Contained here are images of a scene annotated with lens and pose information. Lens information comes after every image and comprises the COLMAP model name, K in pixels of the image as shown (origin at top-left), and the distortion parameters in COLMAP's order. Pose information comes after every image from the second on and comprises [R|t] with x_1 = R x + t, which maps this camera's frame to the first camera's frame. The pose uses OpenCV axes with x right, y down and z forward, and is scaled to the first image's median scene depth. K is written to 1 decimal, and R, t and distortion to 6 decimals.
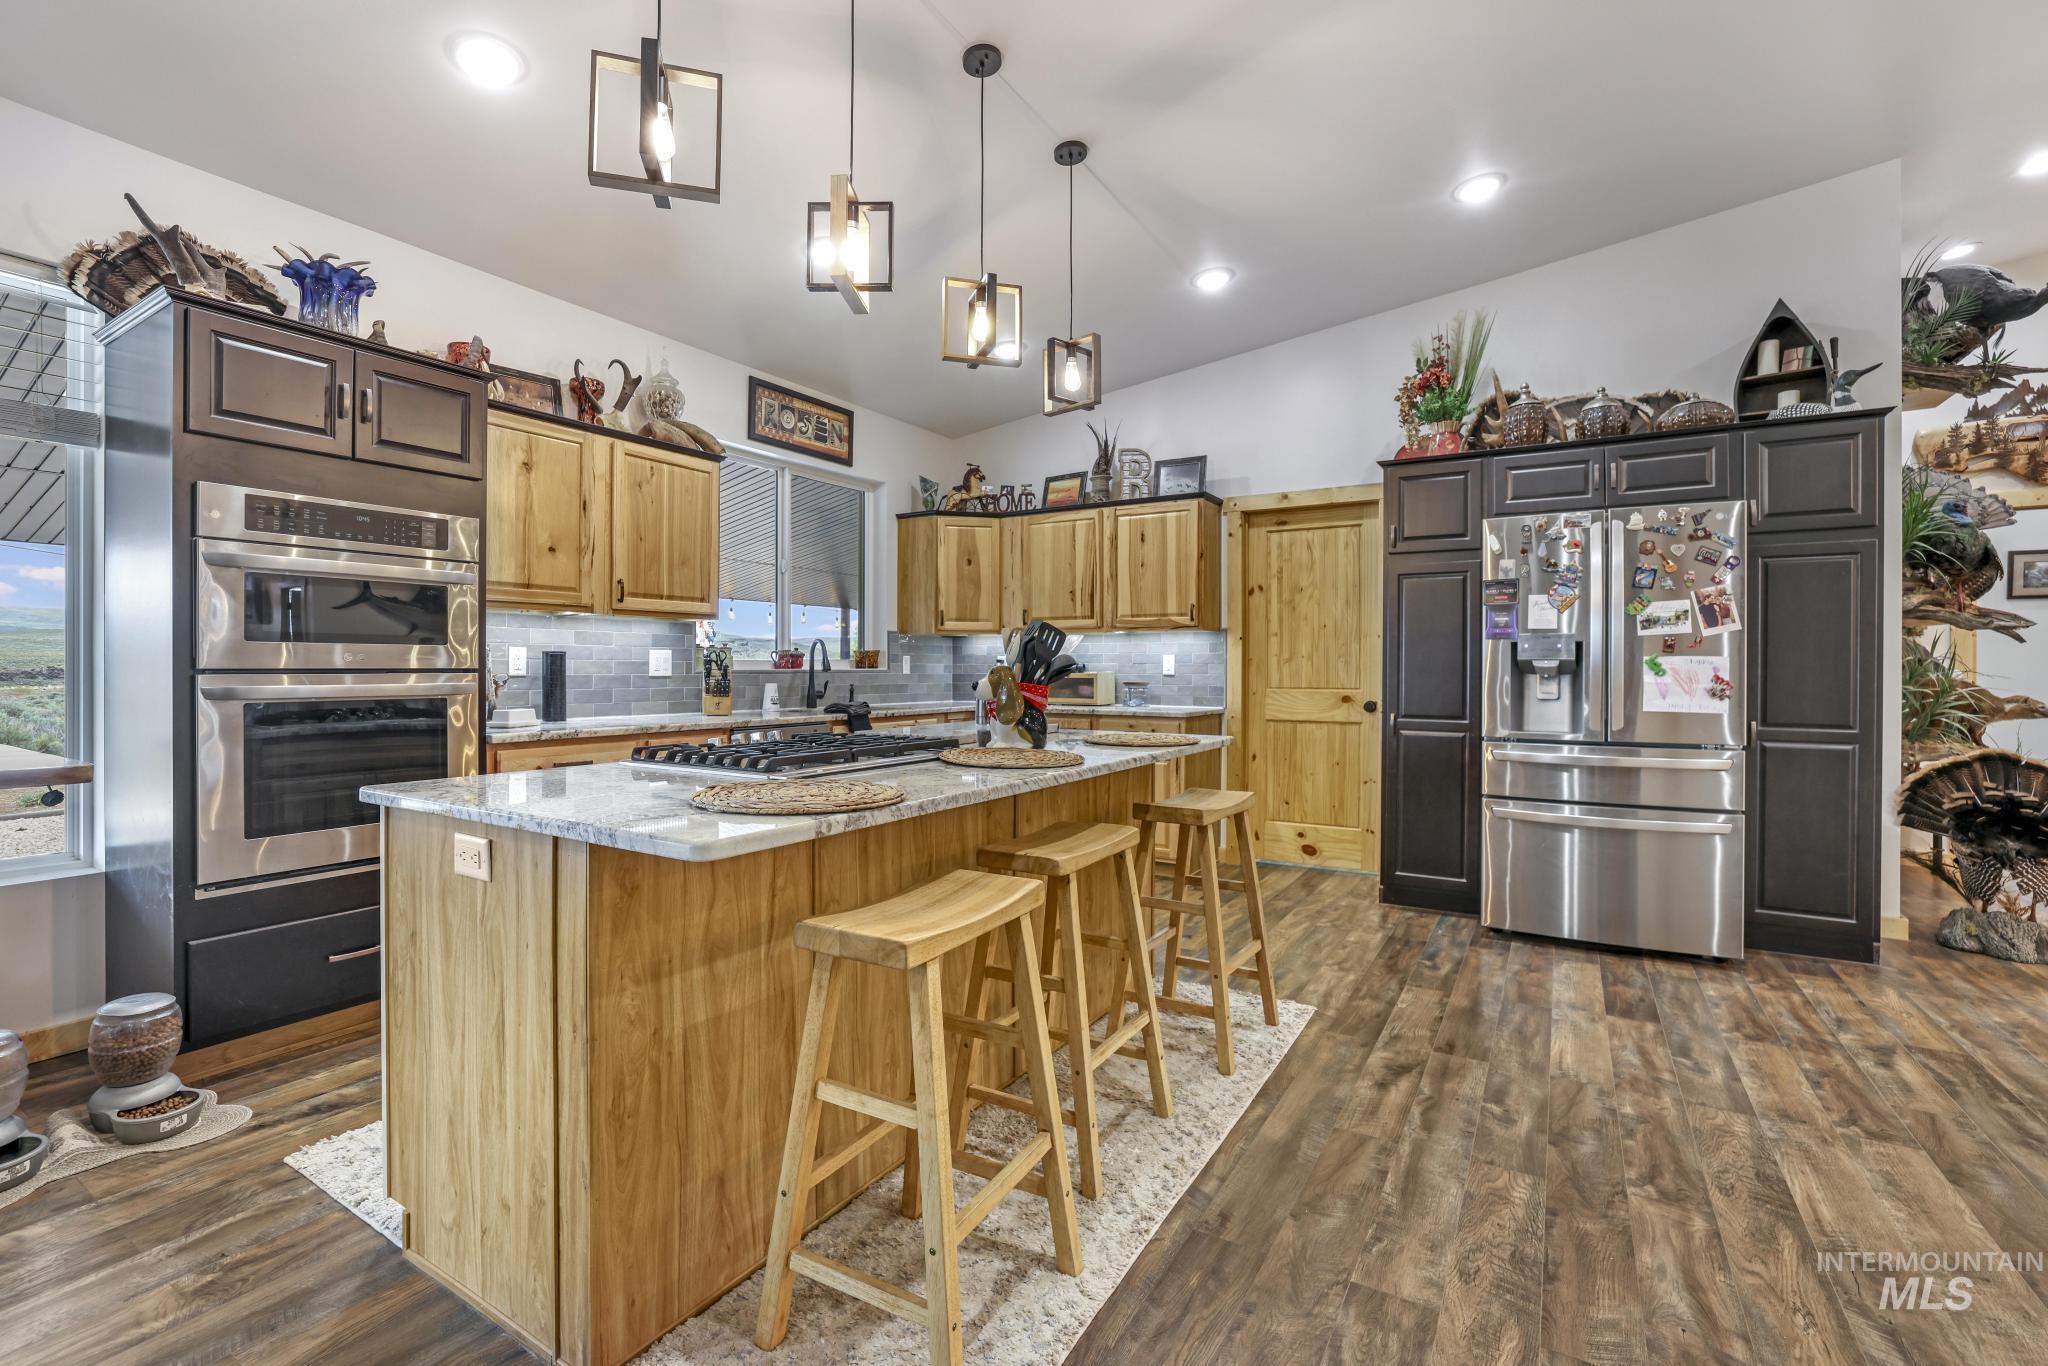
lens RADIAL K [[915.1, 0, 992.1], [0, 915.1, 679.2], [0, 0, 1]] dist [-0.042247, 0.012403]
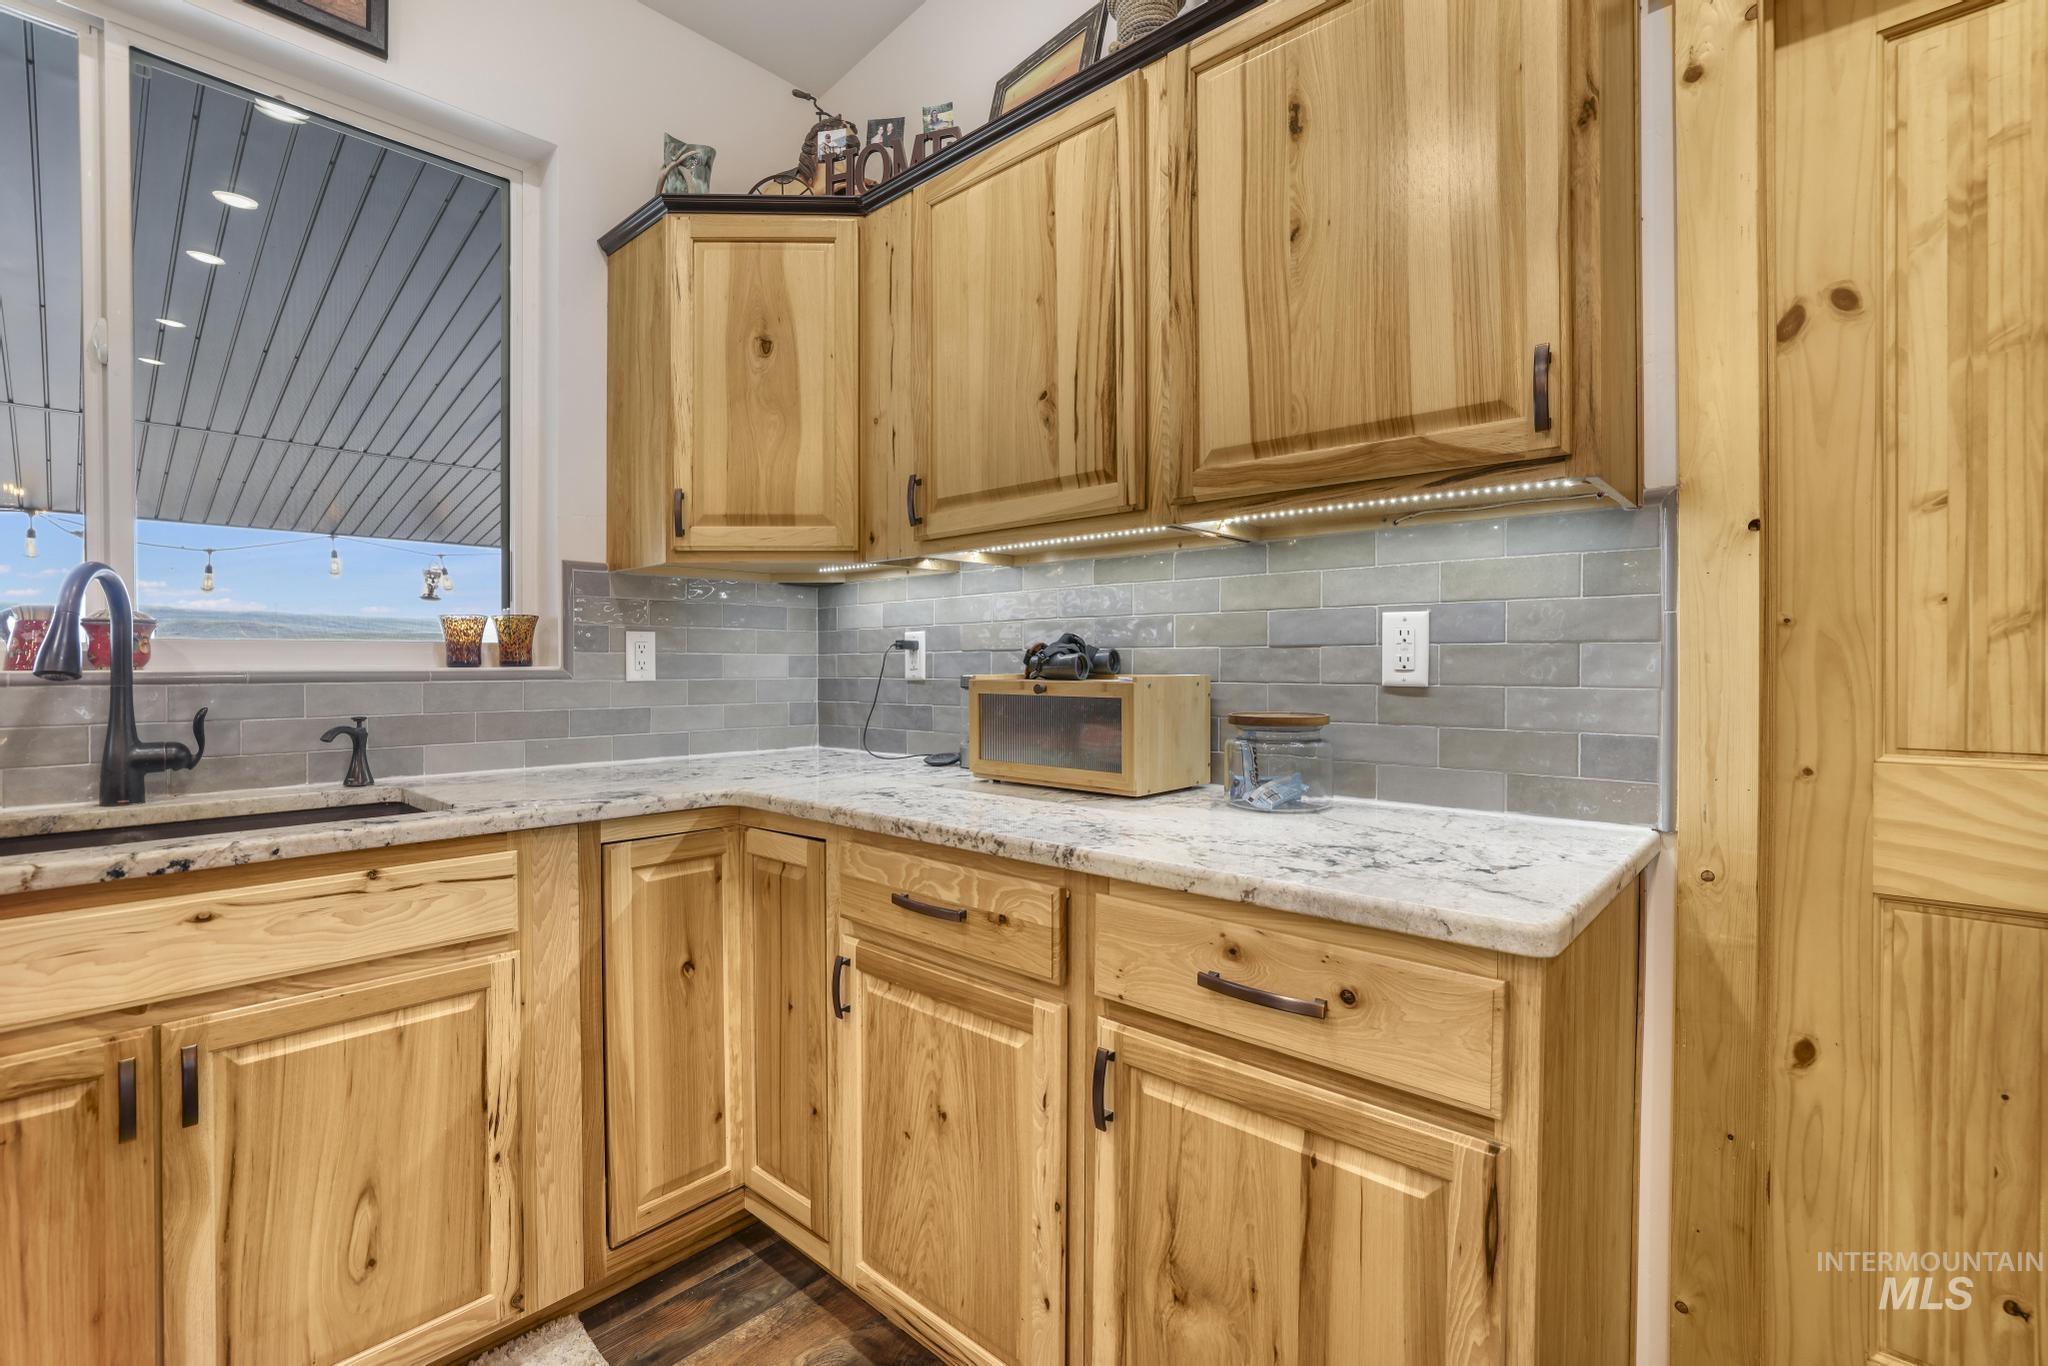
lens RADIAL K [[915.1, 0, 1024.1], [0, 915.1, 671.5], [0, 0, 1]] dist [-0.042247, 0.012403]
pose [[0.988259, -0.002761, -0.152764, 0.155578], [0.002102, 0.999988, -0.004472, -0.010510], [0.152775, 0.004098, 0.988253, 0.905193]]
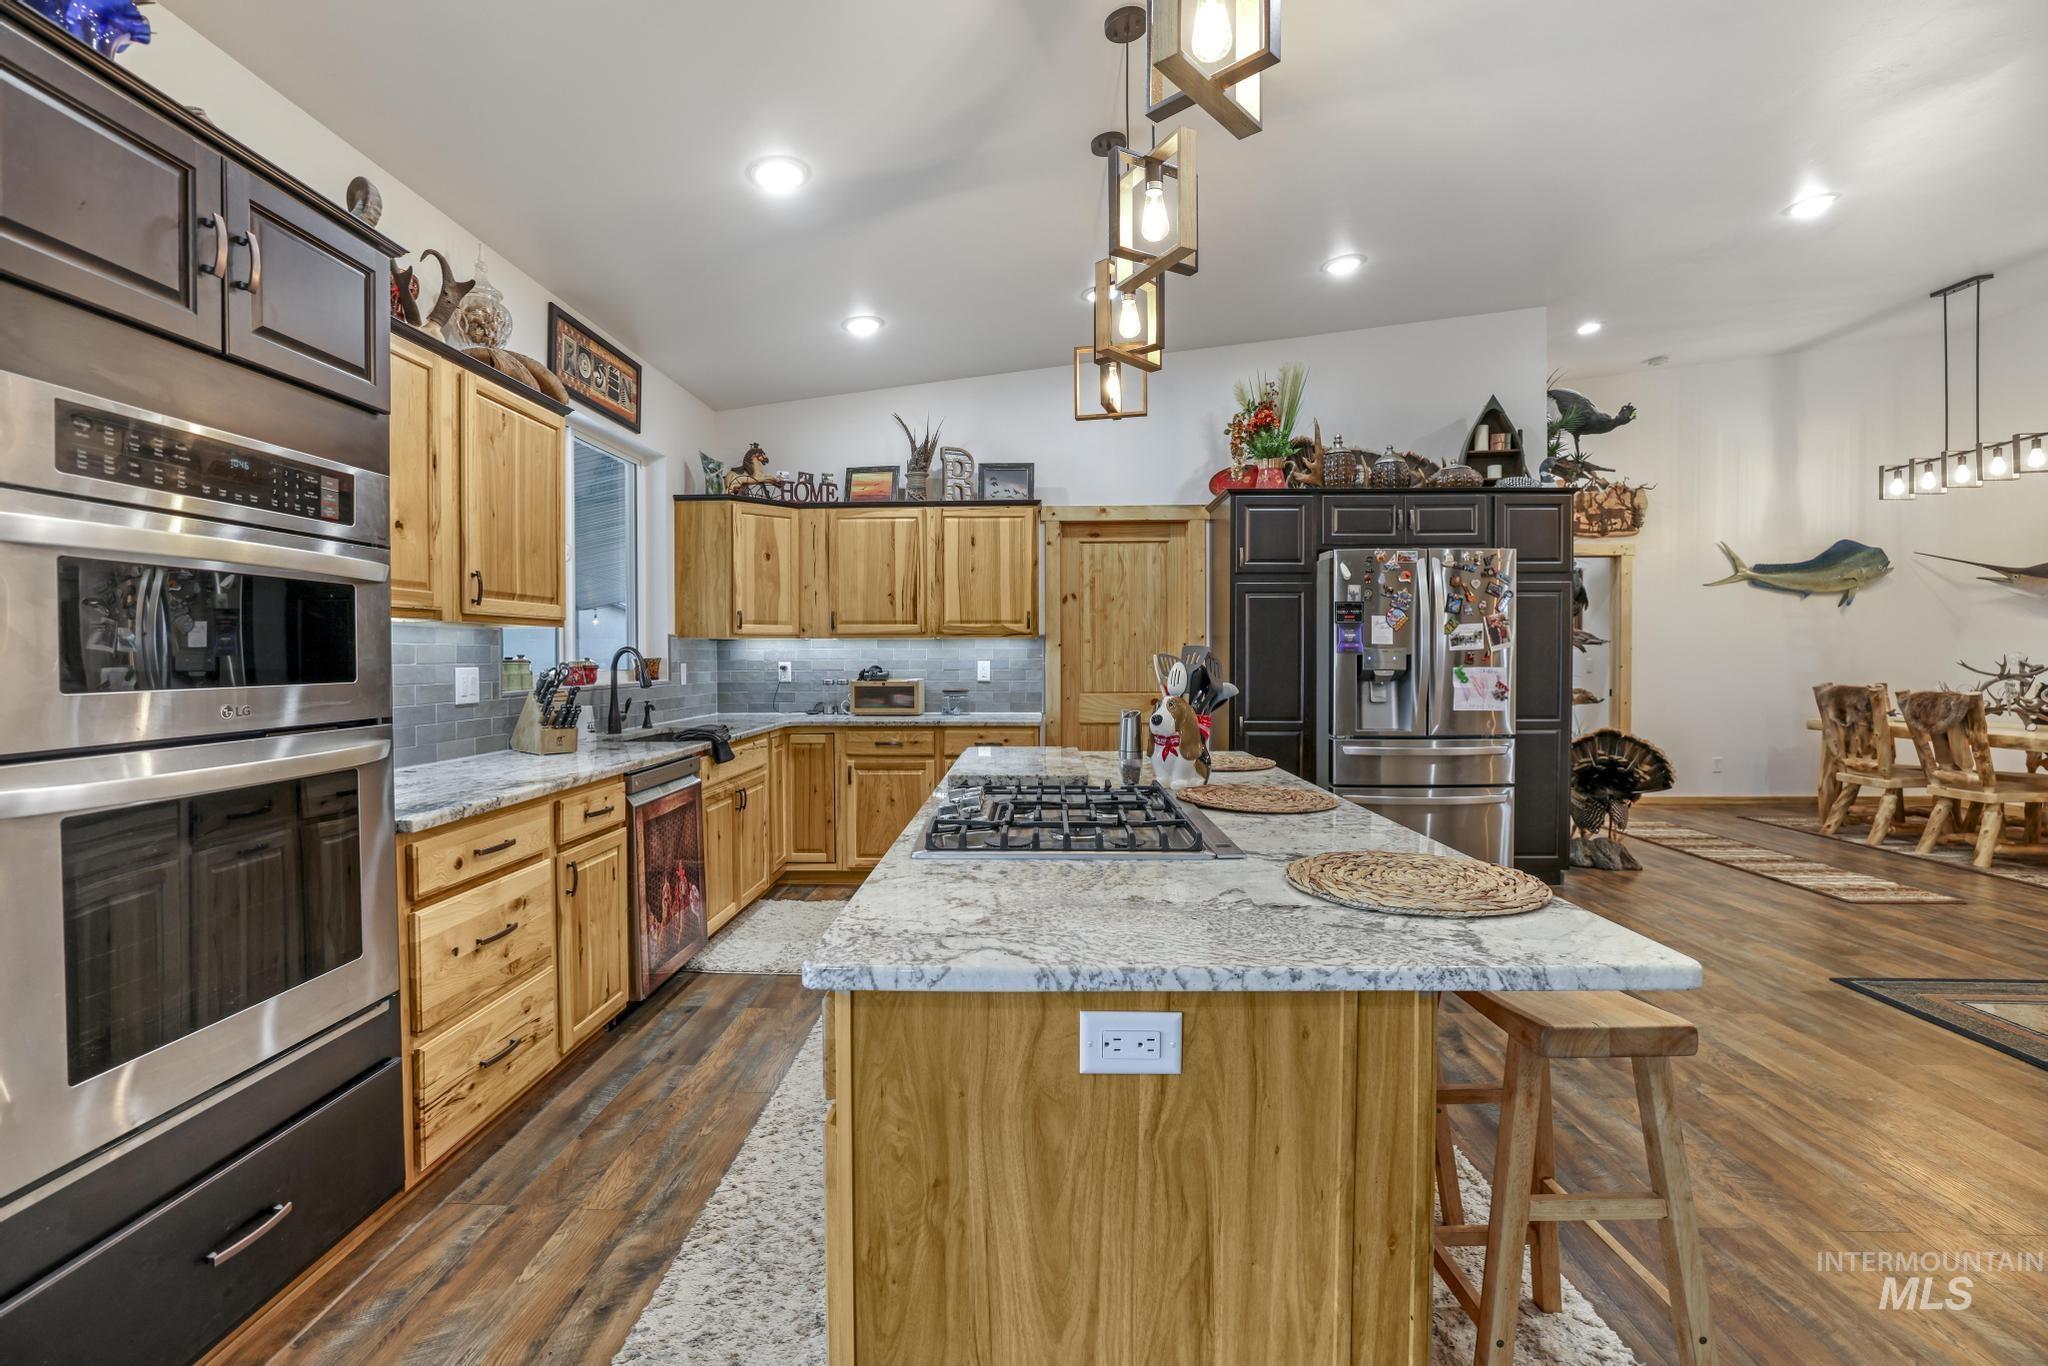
lens RADIAL K [[915.1, 0, 1004.9], [0, 915.1, 674.0], [0, 0, 1]] dist [-0.042247, 0.012403]
pose [[0.861032, -0.016829, 0.508273, -0.362129], [0.012590, 0.999851, 0.011778, -0.030110], [-0.508395, -0.003742, 0.861116, 0.173149]]
